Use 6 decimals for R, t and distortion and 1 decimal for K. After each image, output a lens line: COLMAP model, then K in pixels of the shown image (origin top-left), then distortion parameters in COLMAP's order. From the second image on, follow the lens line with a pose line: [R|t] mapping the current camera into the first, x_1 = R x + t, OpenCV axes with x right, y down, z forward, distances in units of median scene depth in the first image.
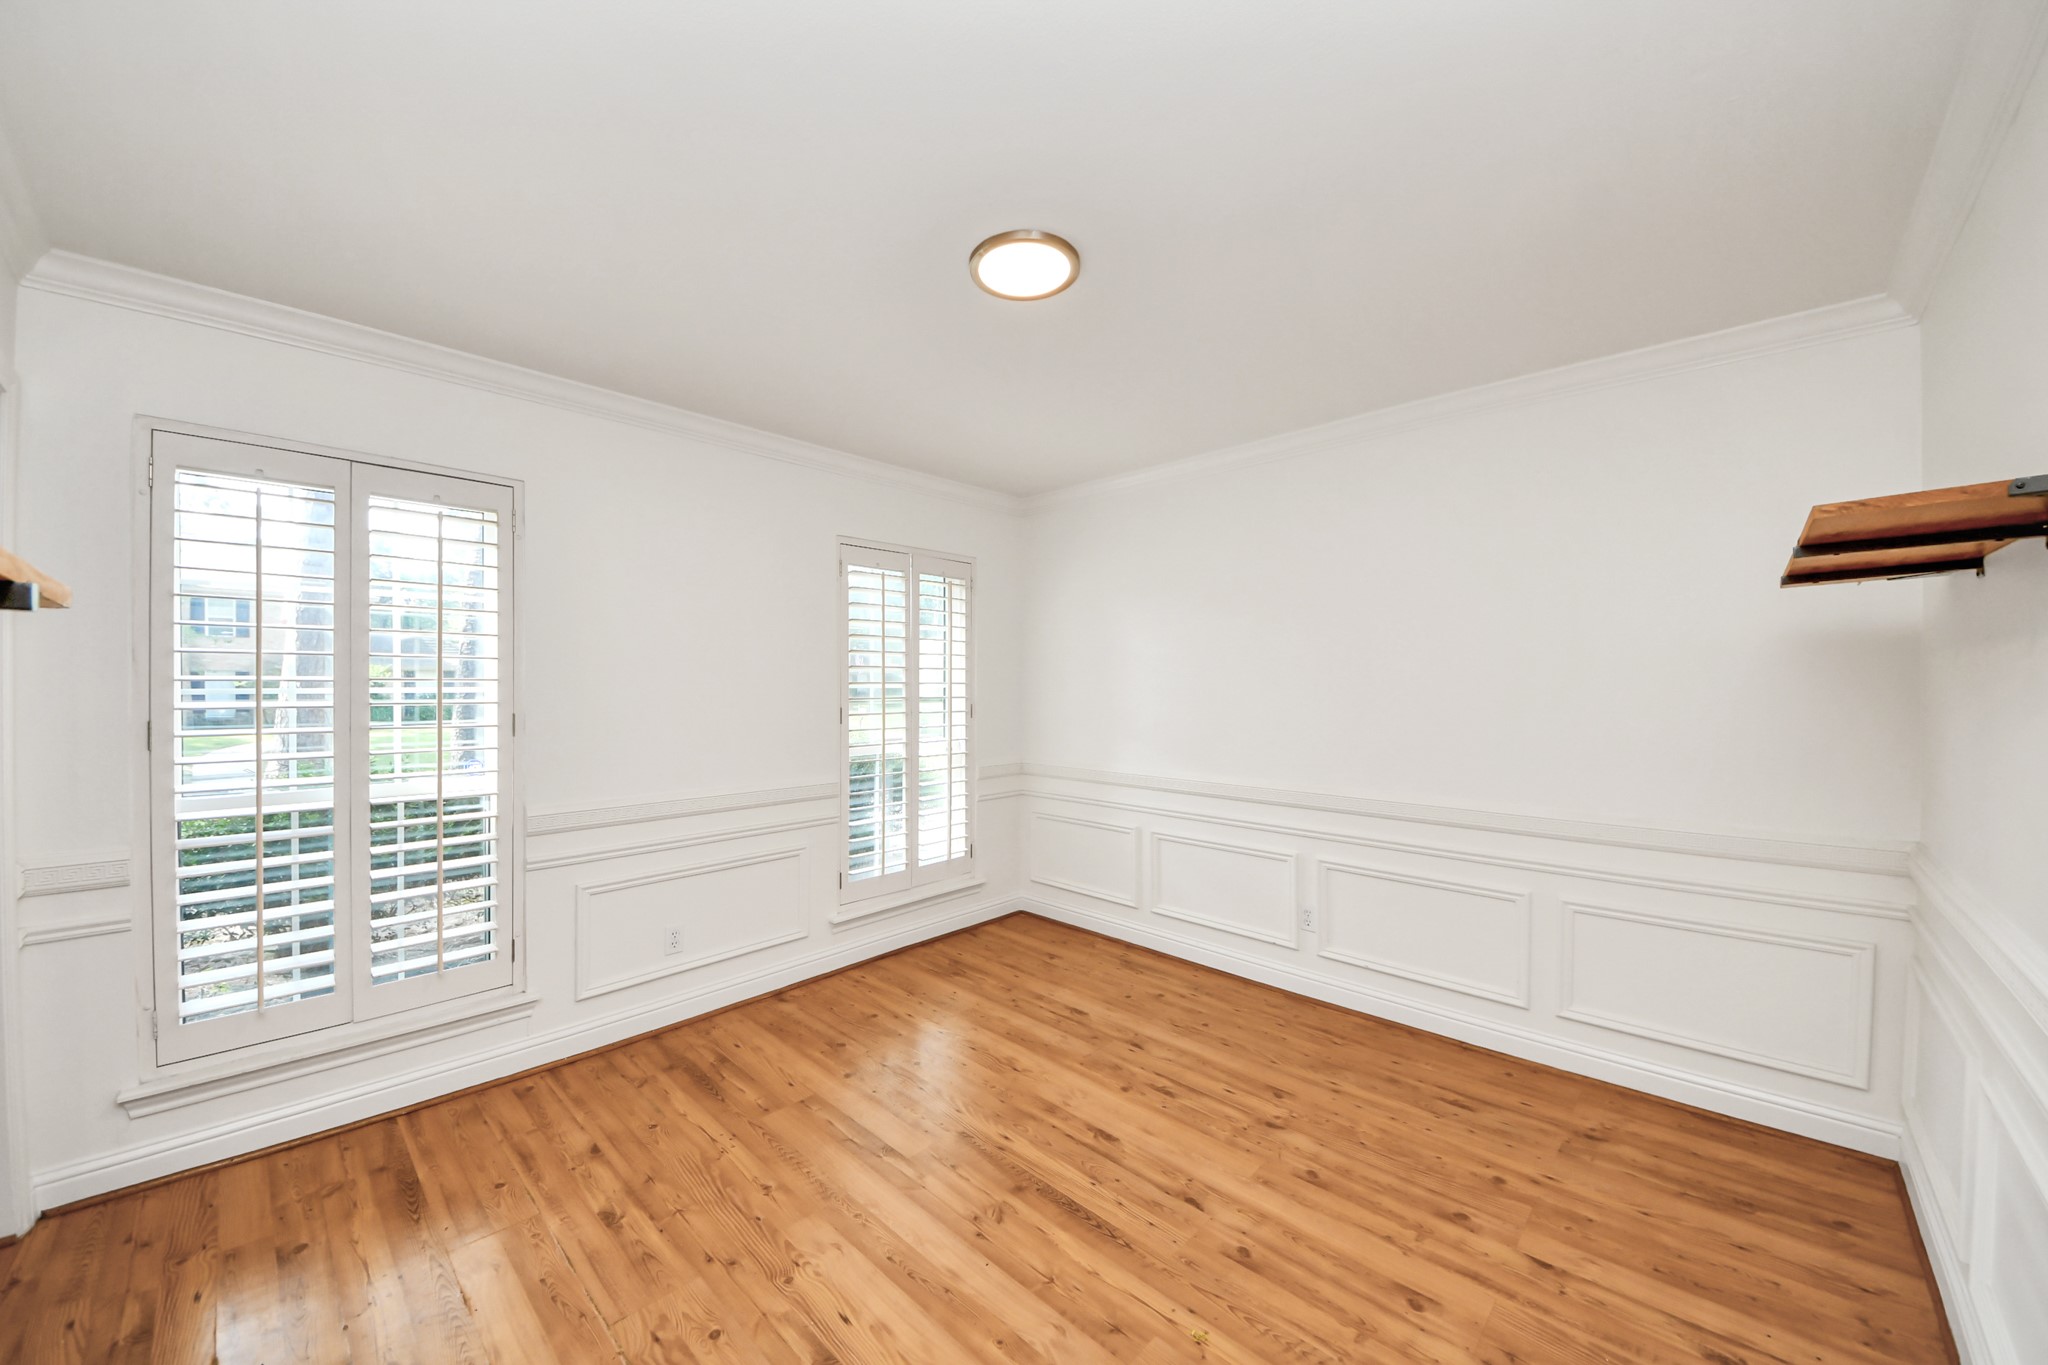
lens RADIAL K [[750.2, 0, 1009.5], [0, 750.2, 688.0], [0, 0, 1]] dist [0.063082, -0.036760]
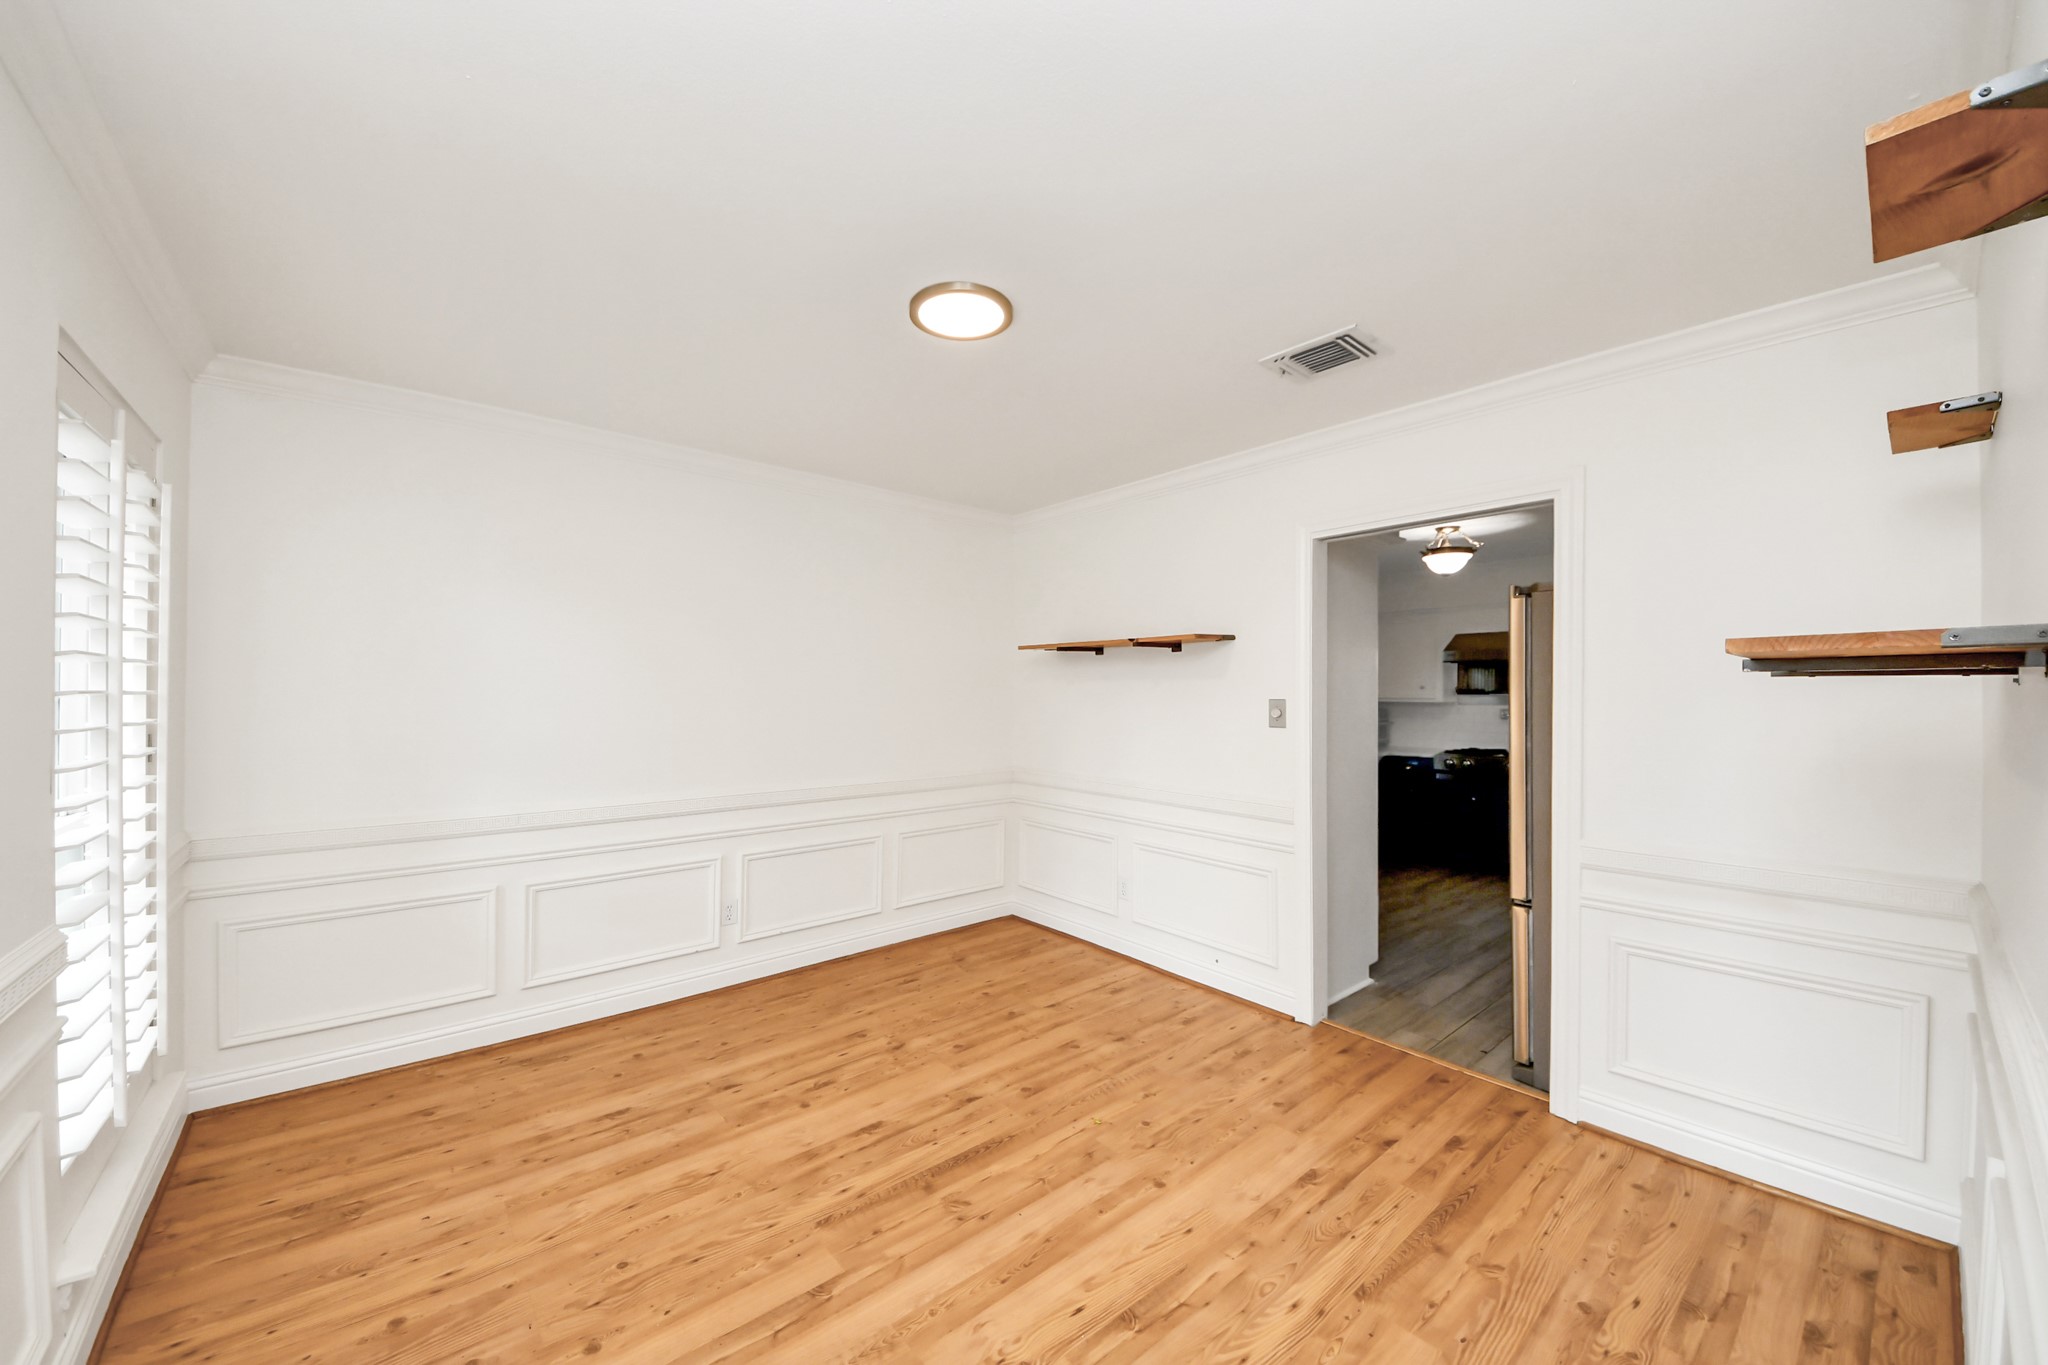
lens RADIAL K [[750.2, 0, 1009.5], [0, 750.2, 688.0], [0, 0, 1]] dist [0.063082, -0.036760]
pose [[0.114595, 0.006408, 0.993392, -0.820920], [0.003844, 0.999969, -0.006893, -0.006844], [-0.993405, 0.004609, 0.114567, 0.633020]]
